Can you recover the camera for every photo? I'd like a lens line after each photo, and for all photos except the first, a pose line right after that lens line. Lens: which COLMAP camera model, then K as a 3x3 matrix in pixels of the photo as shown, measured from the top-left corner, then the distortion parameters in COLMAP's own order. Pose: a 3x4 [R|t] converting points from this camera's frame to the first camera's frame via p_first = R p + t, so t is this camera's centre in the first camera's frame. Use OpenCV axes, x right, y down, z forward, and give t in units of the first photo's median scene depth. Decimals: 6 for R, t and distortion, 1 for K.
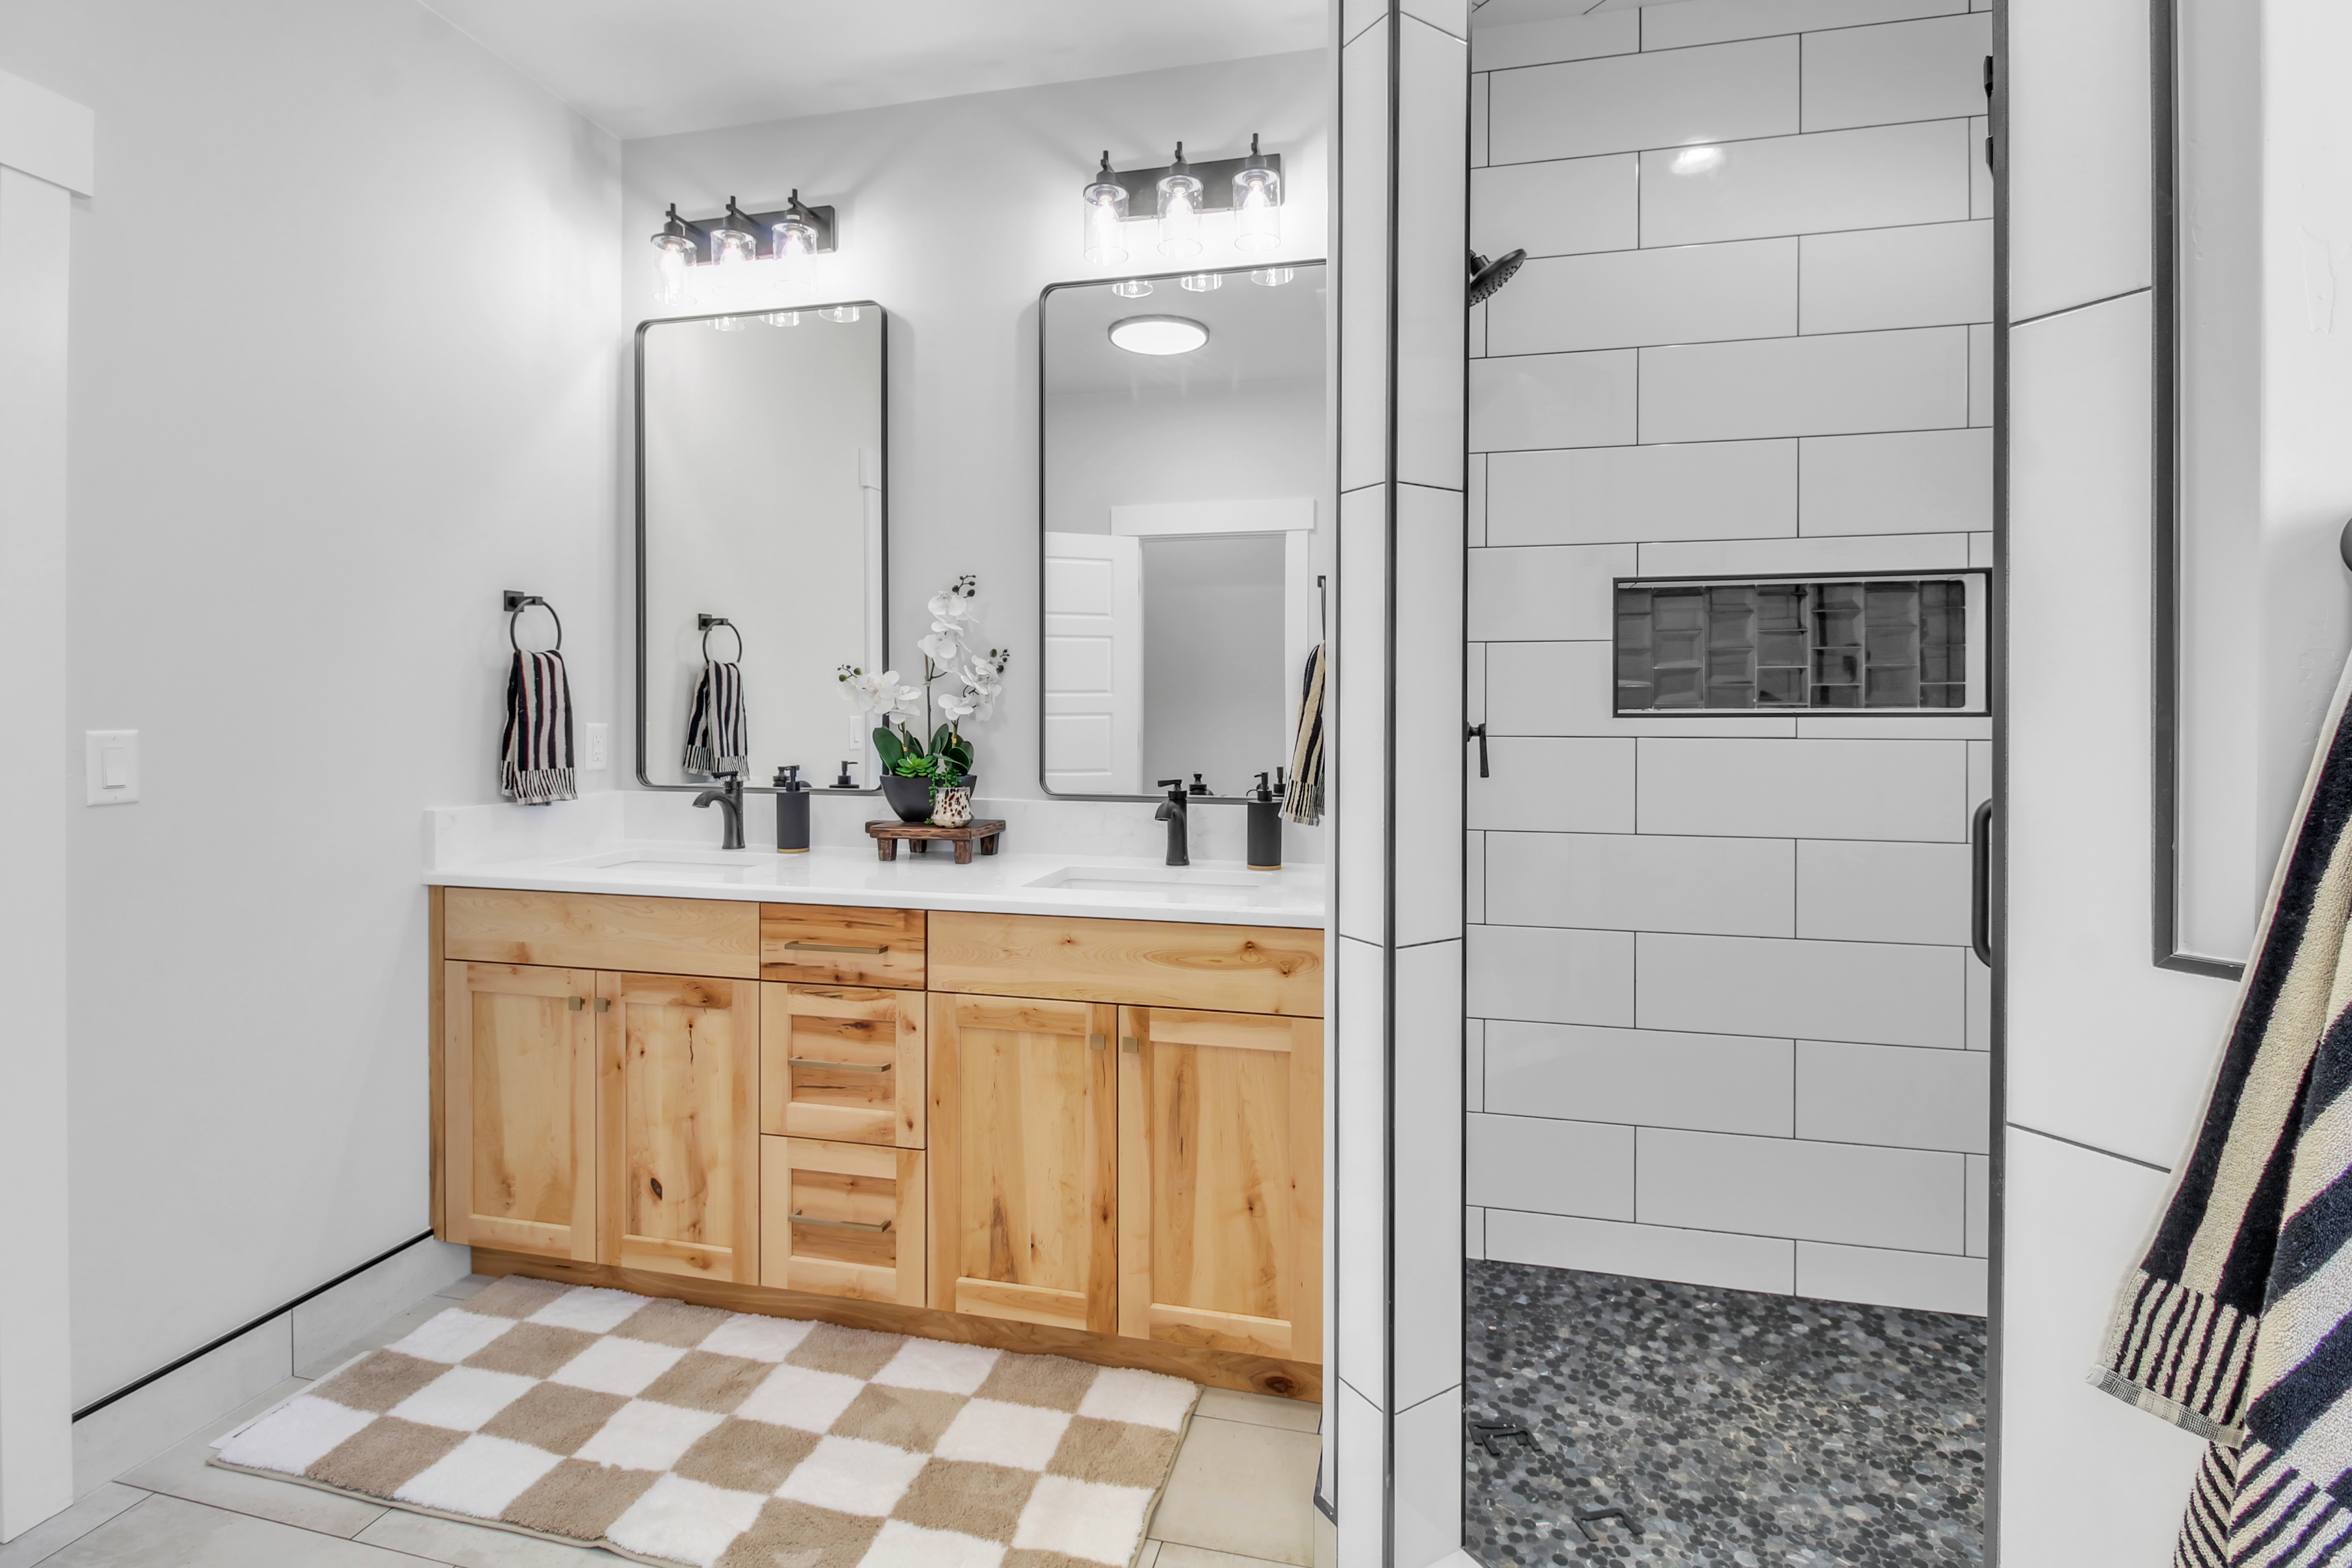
lens RADIAL K [[1097.3, 0, 1193.9], [0, 1097.3, 705.7], [0, 0, 1]] dist [0.004855, -0.007290]
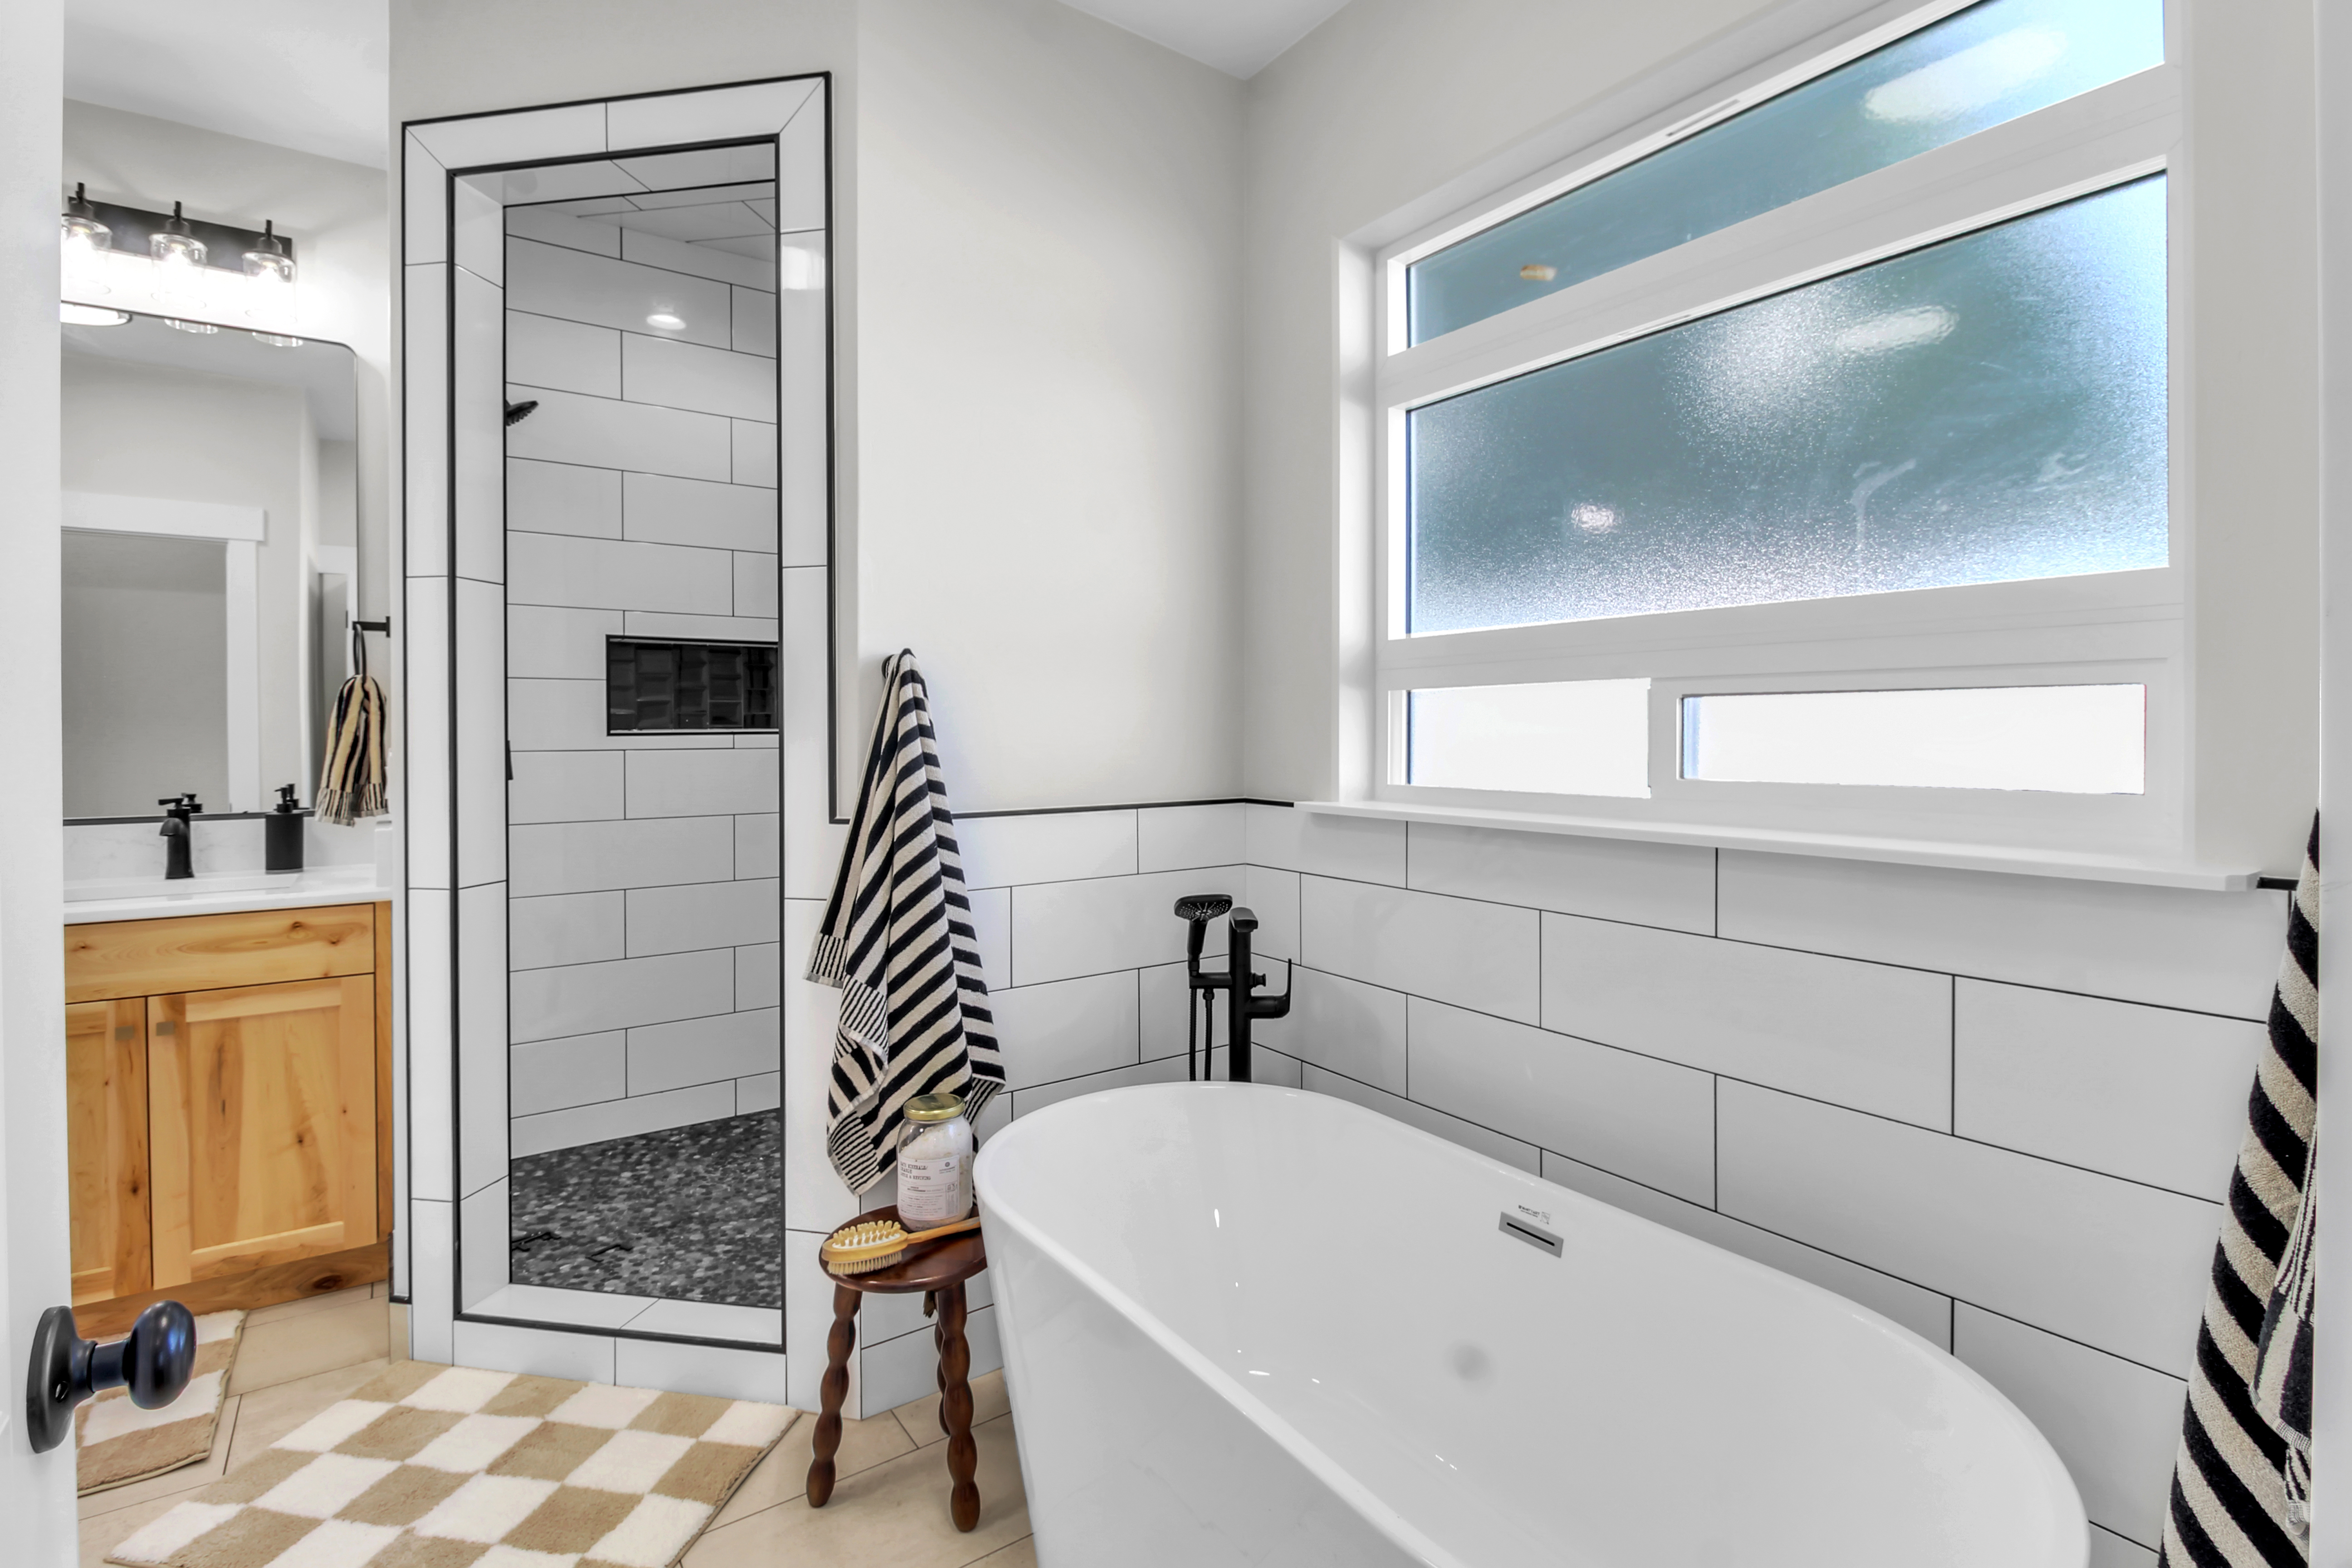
lens RADIAL K [[1097.3, 0, 1165.0], [0, 1097.3, 734.7], [0, 0, 1]] dist [0.004855, -0.007290]
pose [[0.667061, -0.008159, 0.744959, -0.200572], [0.005348, 0.999967, 0.006164, 0.004899], [-0.744984, -0.000128, 0.667082, -0.498366]]
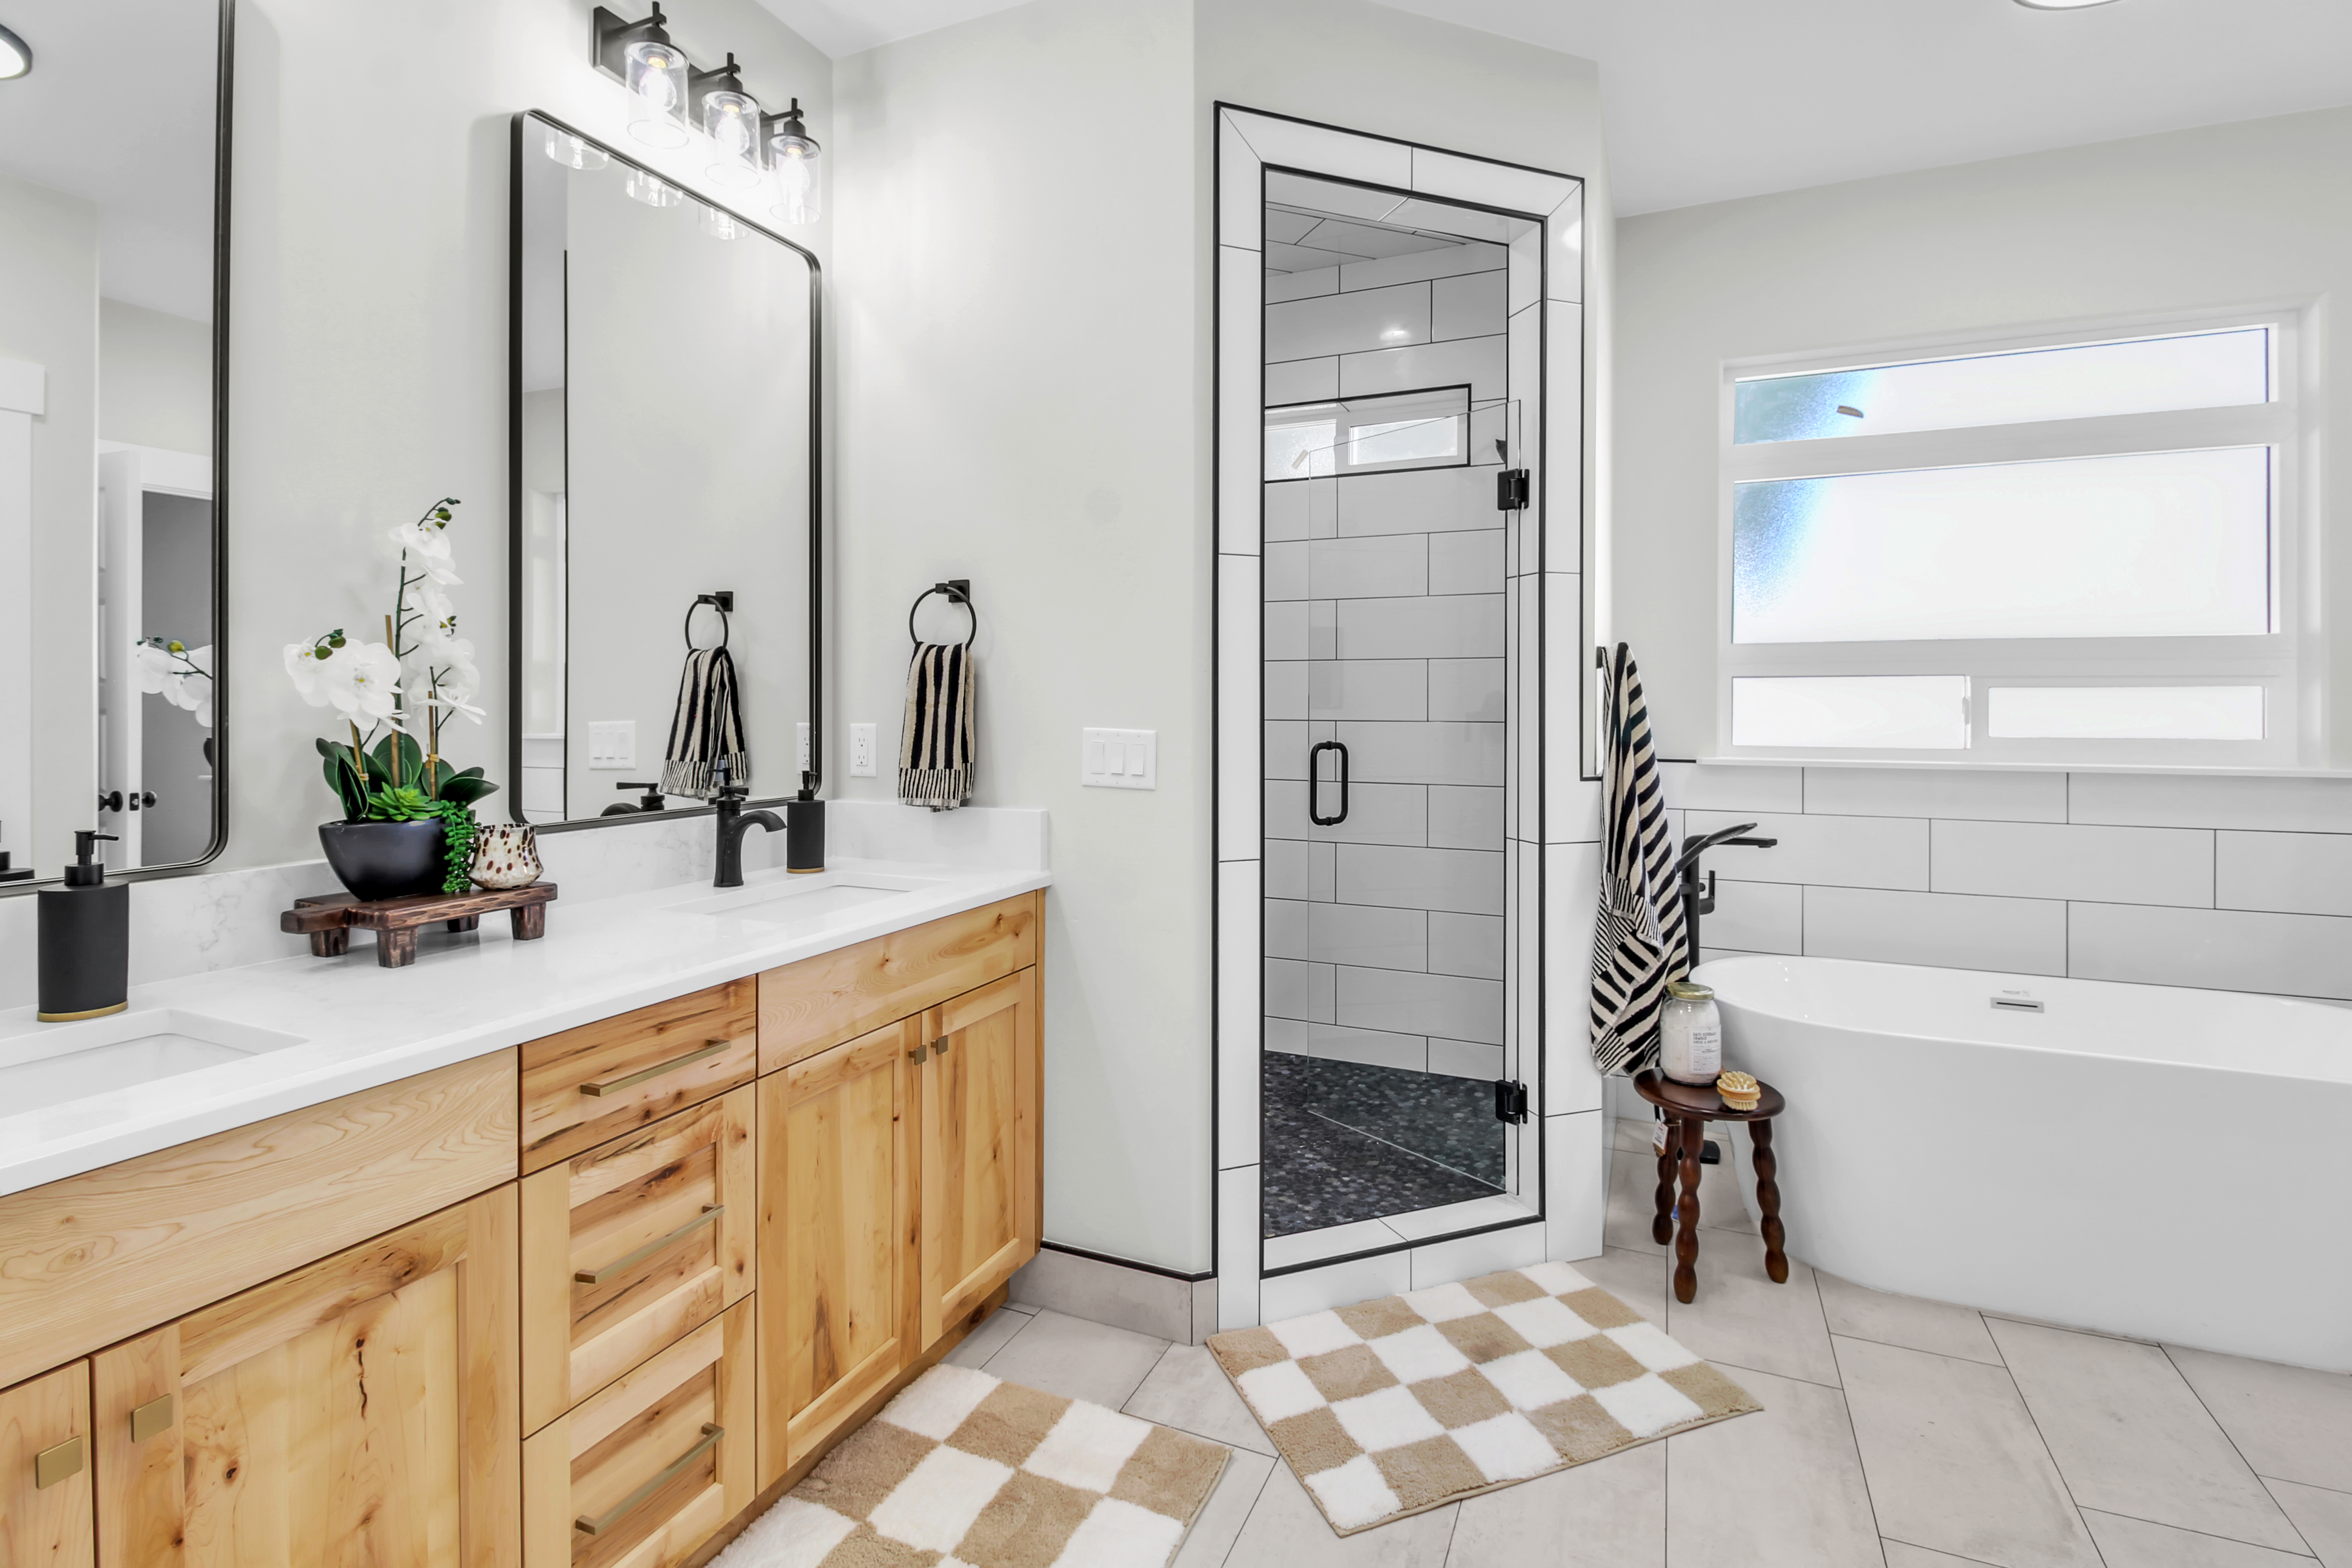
lens RADIAL K [[1097.3, 0, 1186.6], [0, 1097.3, 696.7], [0, 0, 1]] dist [0.004855, -0.007290]
pose [[0.189330, -0.002185, 0.981911, -0.947300], [-0.002435, 0.999993, 0.002695, -0.007419], [-0.981910, -0.002901, 0.189324, 0.575405]]
